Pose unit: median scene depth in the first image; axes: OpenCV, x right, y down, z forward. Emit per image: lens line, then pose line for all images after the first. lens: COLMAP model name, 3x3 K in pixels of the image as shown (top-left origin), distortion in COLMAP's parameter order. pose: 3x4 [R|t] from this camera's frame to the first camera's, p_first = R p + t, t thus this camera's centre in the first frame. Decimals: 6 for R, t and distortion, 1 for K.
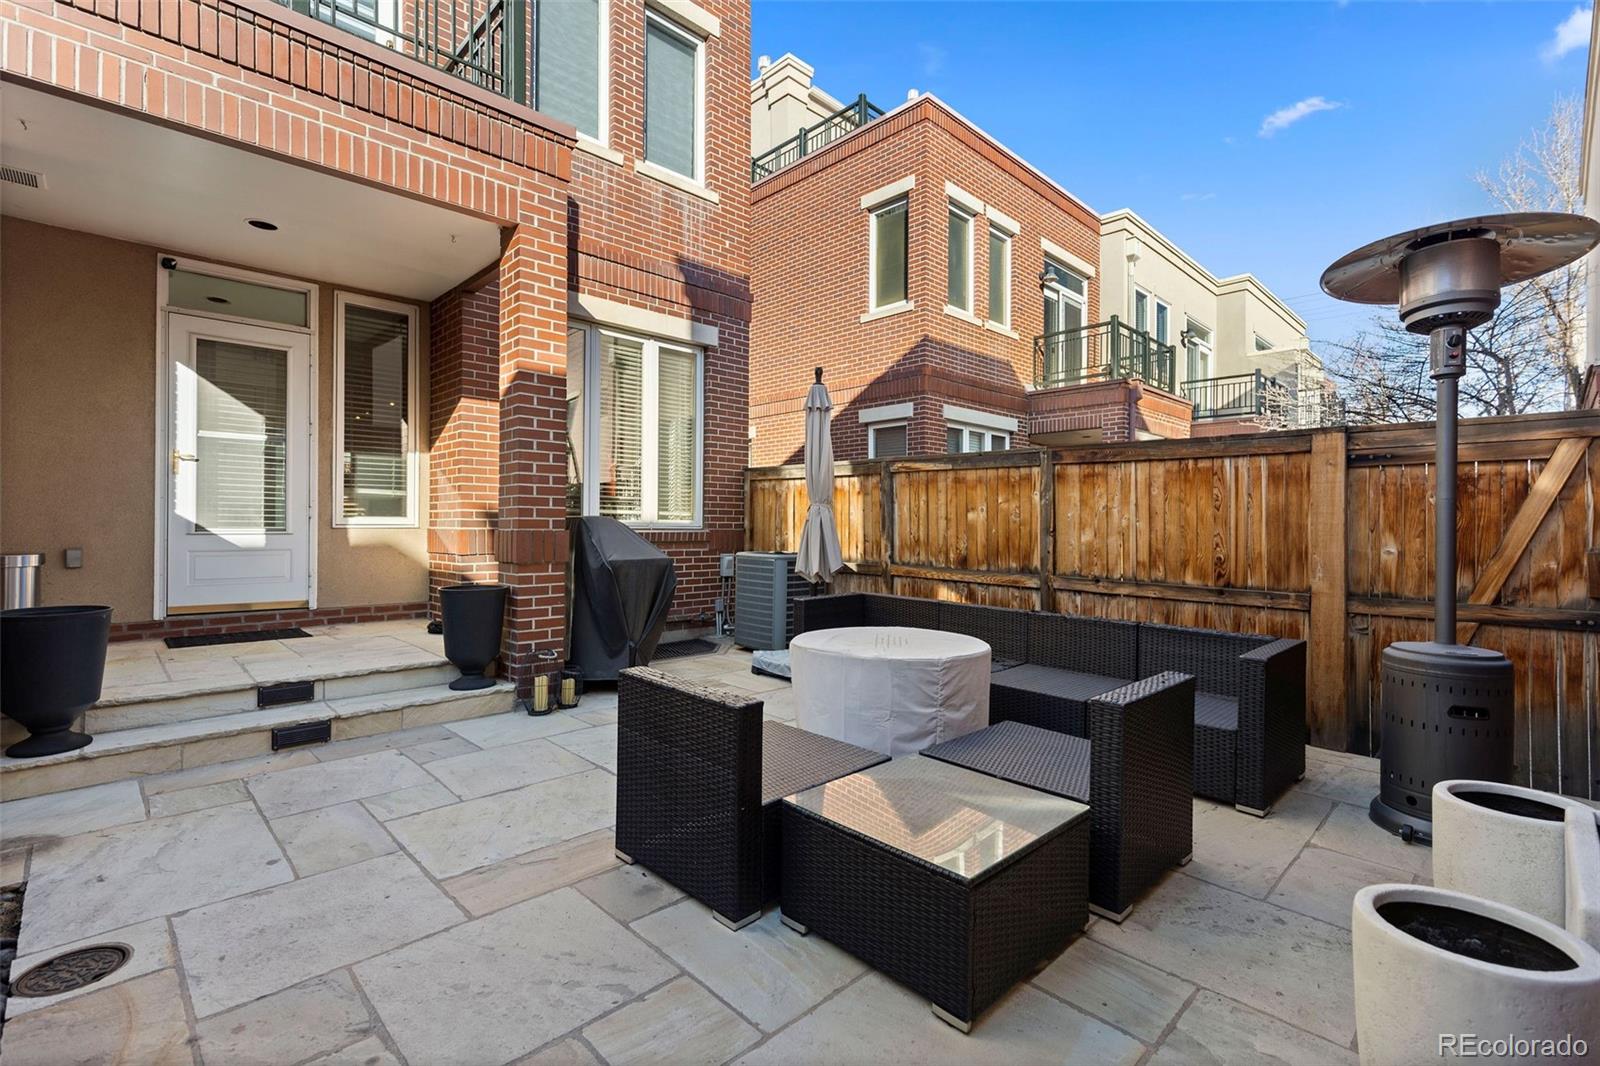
lens RADIAL K [[716.1, 0, 798.4], [0, 716.1, 521.0], [0, 0, 1]] dist [0.003491, -0.000353]
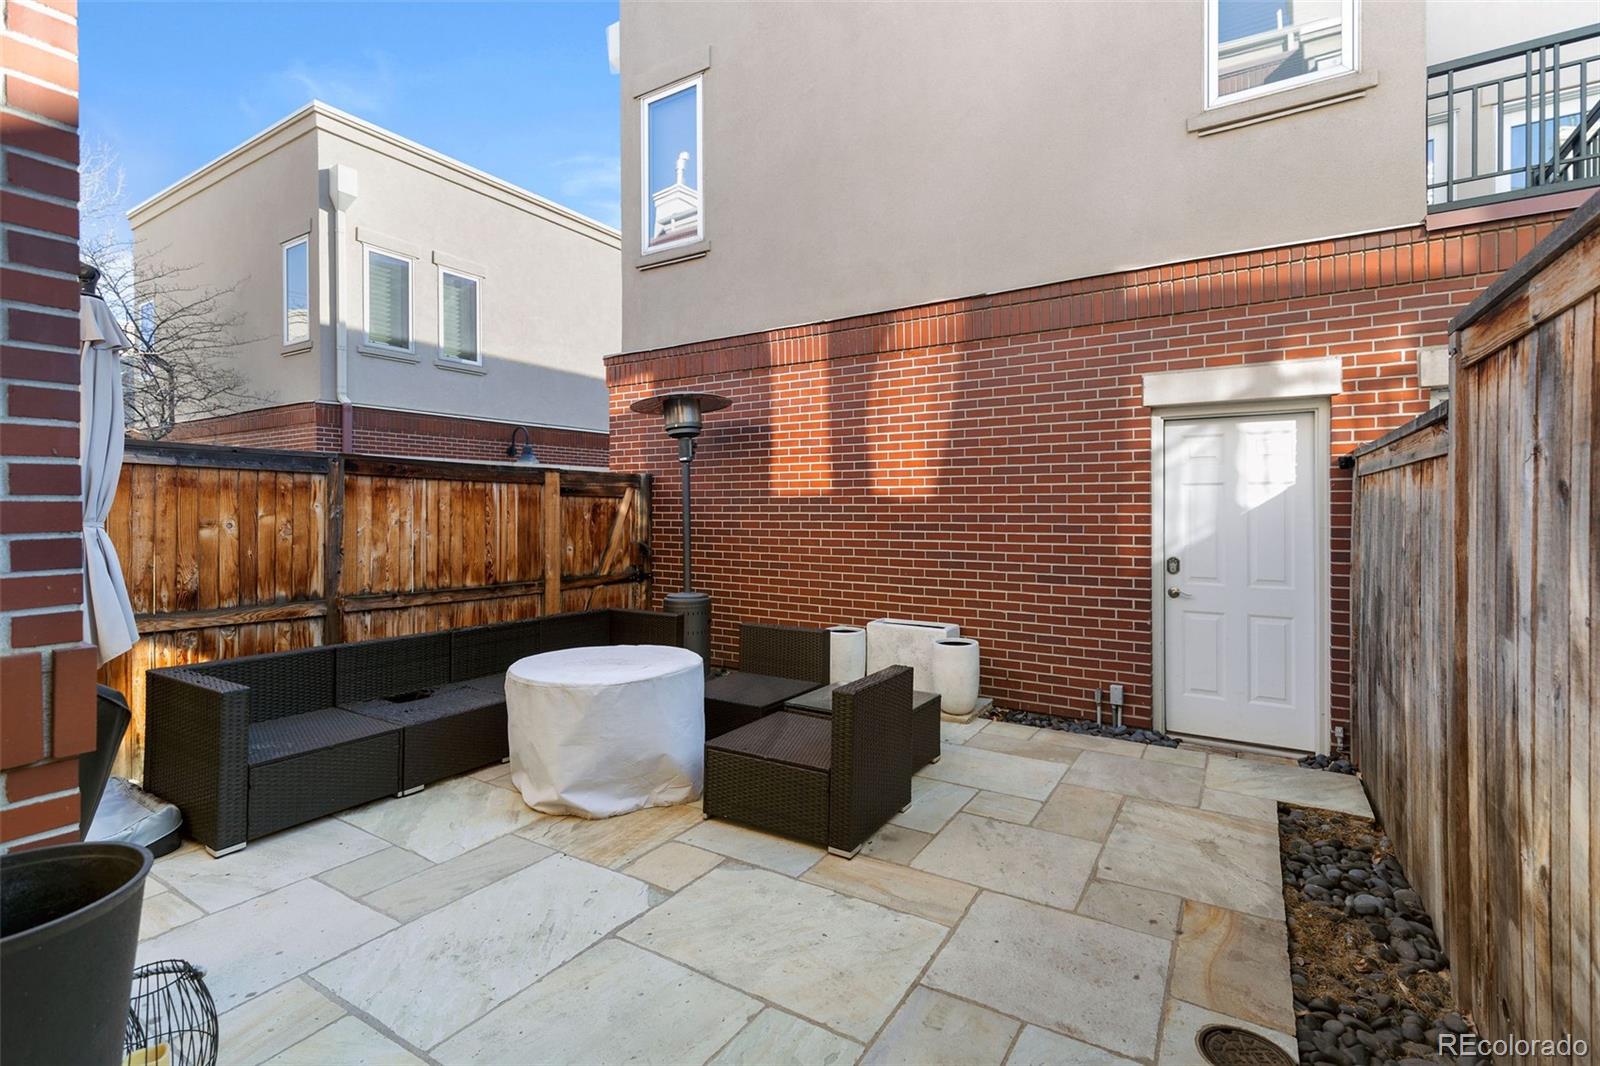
lens RADIAL K [[716.1, 0, 798.4], [0, 716.1, 521.0], [0, 0, 1]] dist [0.003491, -0.000353]
pose [[-0.223839, -0.022545, 0.974365, -0.713037], [-0.008430, 0.999740, 0.021196, -0.048737], [-0.974590, -0.003469, -0.223971, 0.716767]]
